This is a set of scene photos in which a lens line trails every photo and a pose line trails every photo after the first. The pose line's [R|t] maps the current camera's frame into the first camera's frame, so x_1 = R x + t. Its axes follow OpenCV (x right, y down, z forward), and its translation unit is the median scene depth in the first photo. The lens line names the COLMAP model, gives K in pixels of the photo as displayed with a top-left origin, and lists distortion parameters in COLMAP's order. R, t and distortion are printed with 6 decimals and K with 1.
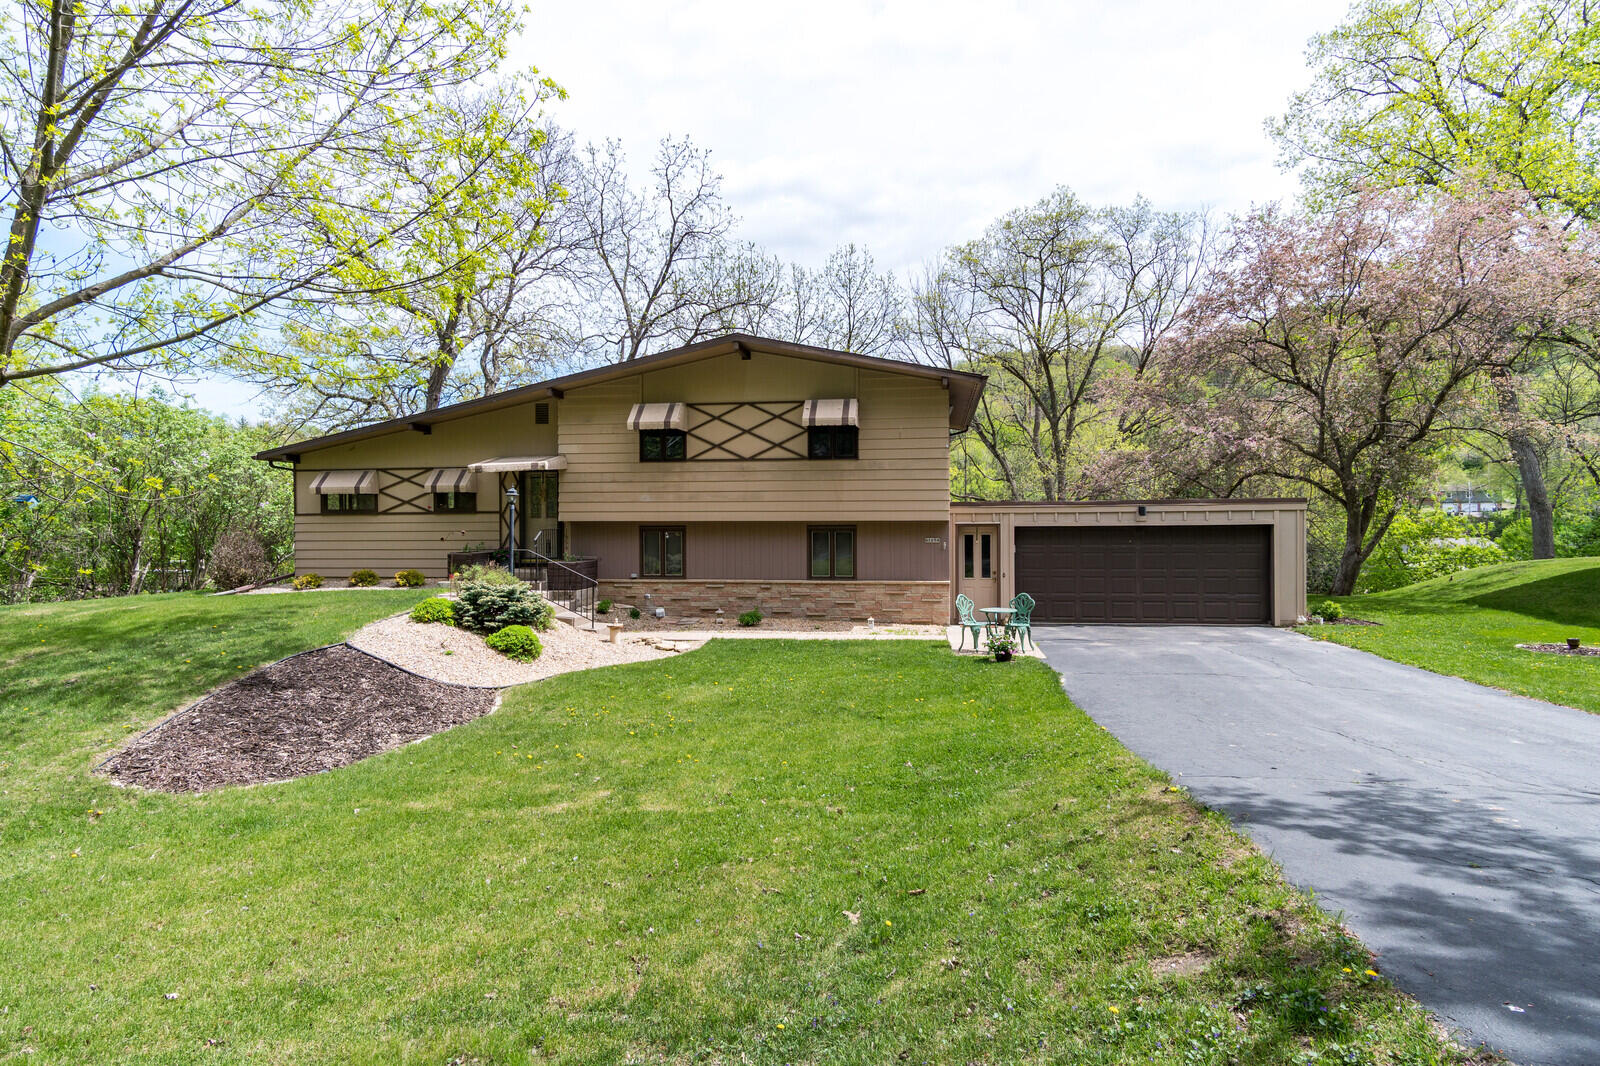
lens RADIAL K [[886.9, 0, 802.1], [0, 886.9, 532.2], [0, 0, 1]] dist [-0.001049, 0.004236]
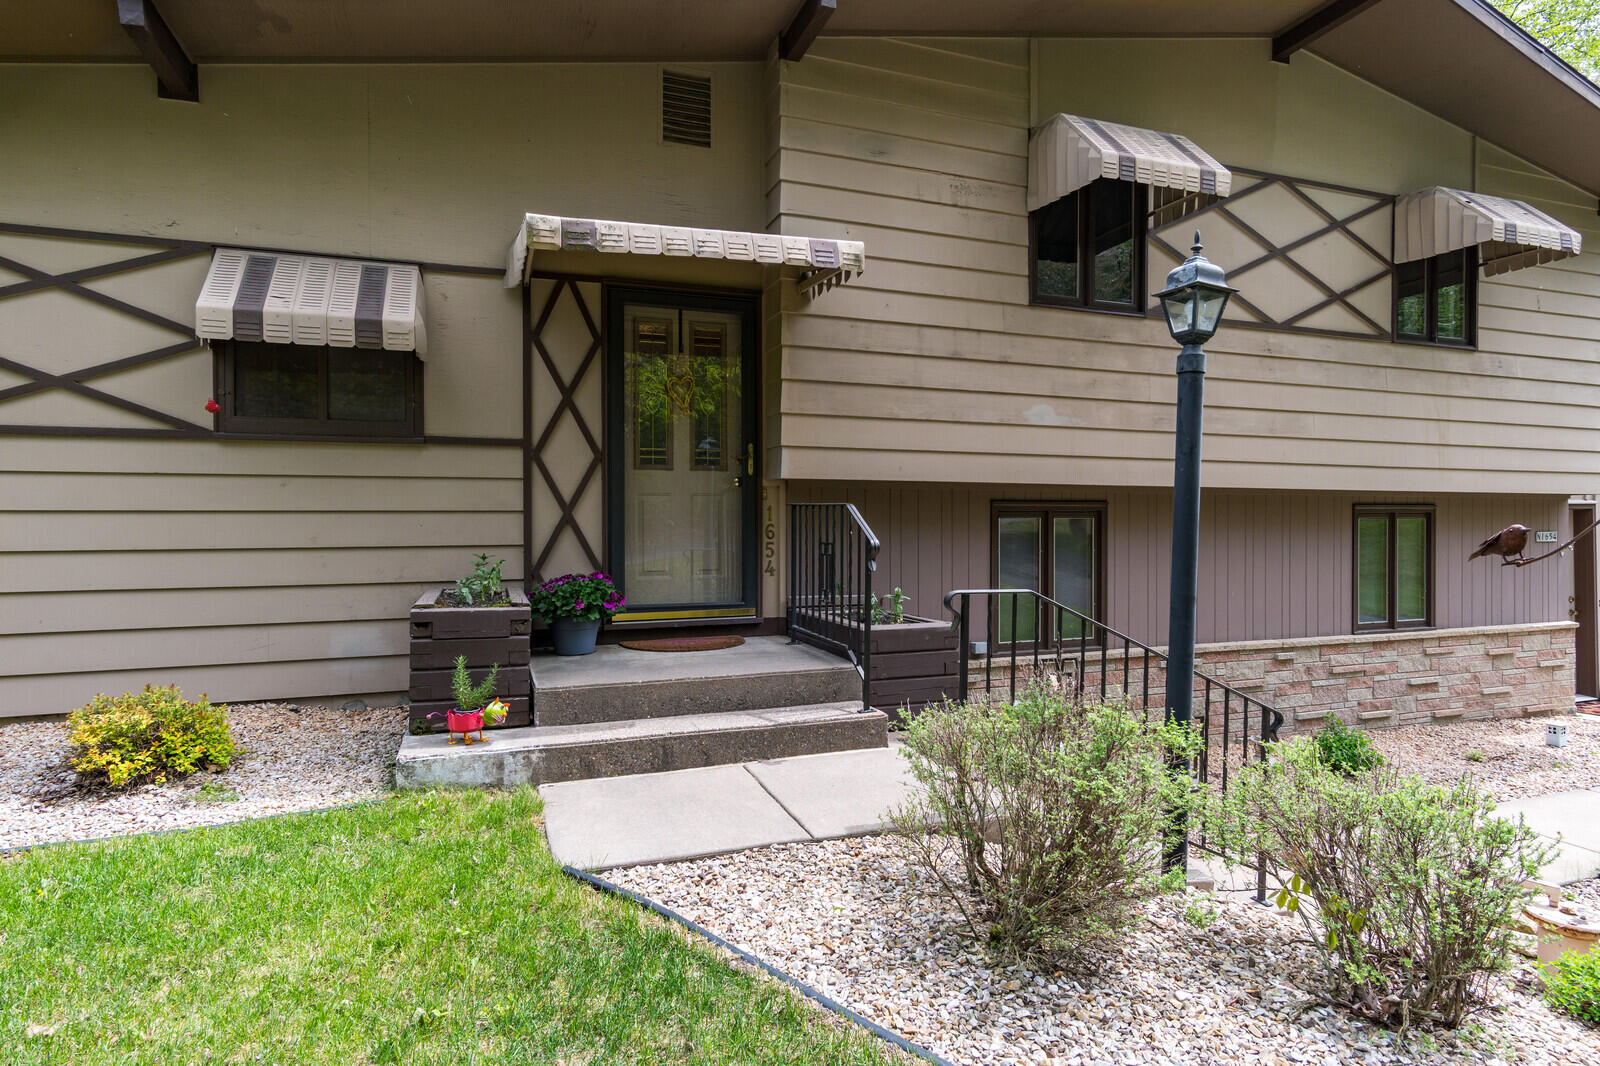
lens RADIAL K [[886.9, 0, 805.0], [0, 886.9, 531.5], [0, 0, 1]] dist [-0.001049, 0.004236]
pose [[0.870384, -0.005056, 0.492347, -0.424241], [-0.004325, 0.999830, 0.017914, -0.000702], [-0.492354, -0.017722, 0.870214, 0.767534]]
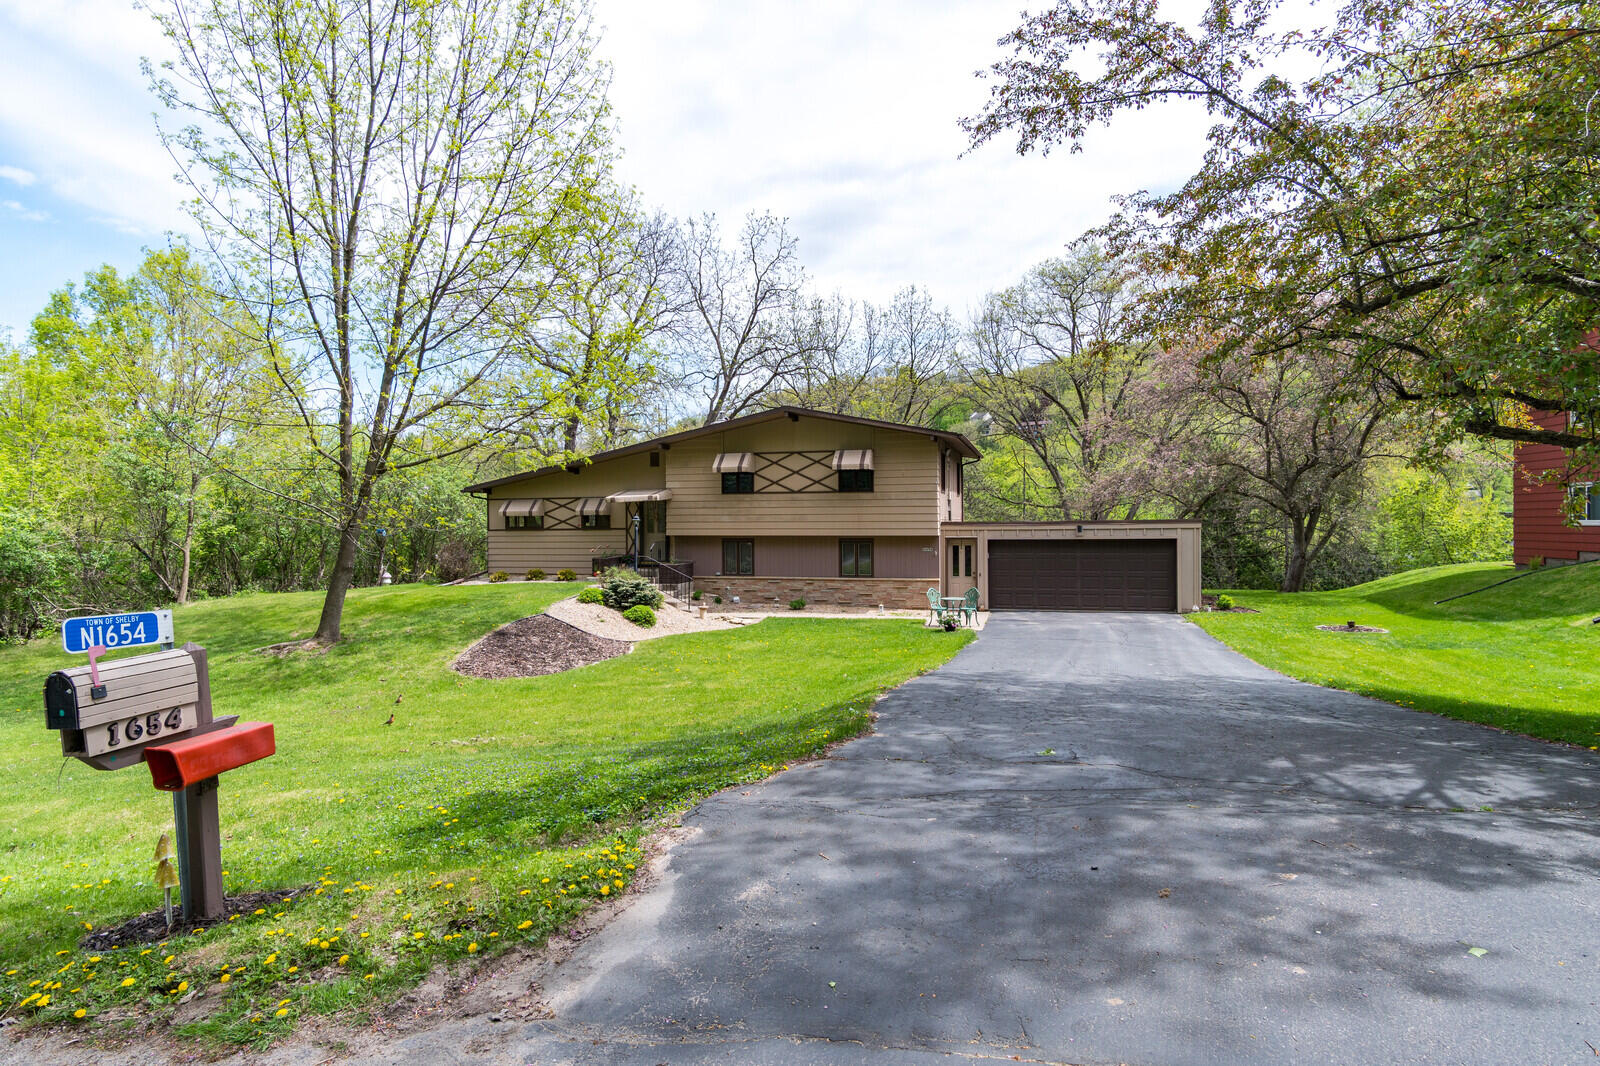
lens RADIAL K [[886.9, 0, 793.0], [0, 886.9, 540.3], [0, 0, 1]] dist [-0.001049, 0.004236]
pose [[0.992053, -0.000375, -0.125823, 0.111369], [0.002153, 0.999900, 0.013997, -0.024927], [0.125806, -0.014157, 0.991954, -0.405487]]
